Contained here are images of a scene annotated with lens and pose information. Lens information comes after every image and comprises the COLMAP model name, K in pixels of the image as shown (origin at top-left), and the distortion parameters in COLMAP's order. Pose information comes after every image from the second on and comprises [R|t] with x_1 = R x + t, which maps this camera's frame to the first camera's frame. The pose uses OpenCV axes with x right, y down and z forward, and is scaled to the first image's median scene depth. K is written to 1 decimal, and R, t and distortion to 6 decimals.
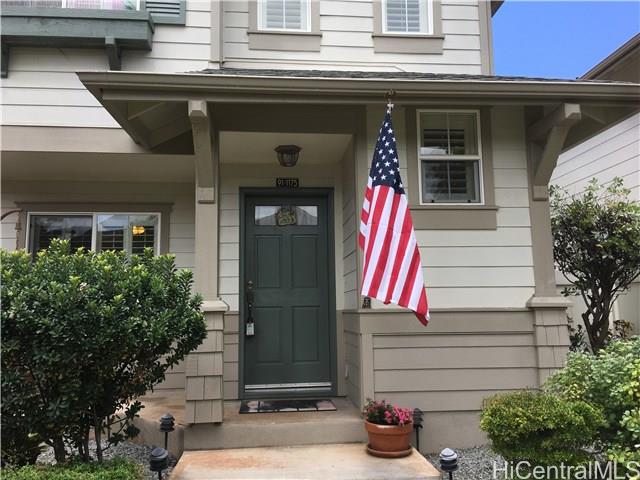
lens RADIAL K [[550.4, 0, 320.7], [0, 550.4, 237.9], [0, 0, 1]] dist [0.091086, -0.046633]
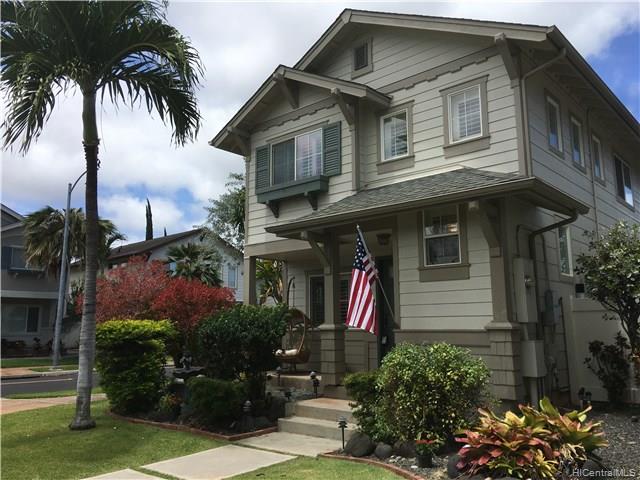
lens RADIAL K [[550.4, 0, 320.7], [0, 550.4, 240.0], [0, 0, 1]] dist [0.091086, -0.046633]
pose [[0.685596, -0.106905, -0.720090, 1.039553], [0.093947, 0.993880, -0.058106, -0.064407], [0.721894, -0.027813, 0.691444, -0.328845]]
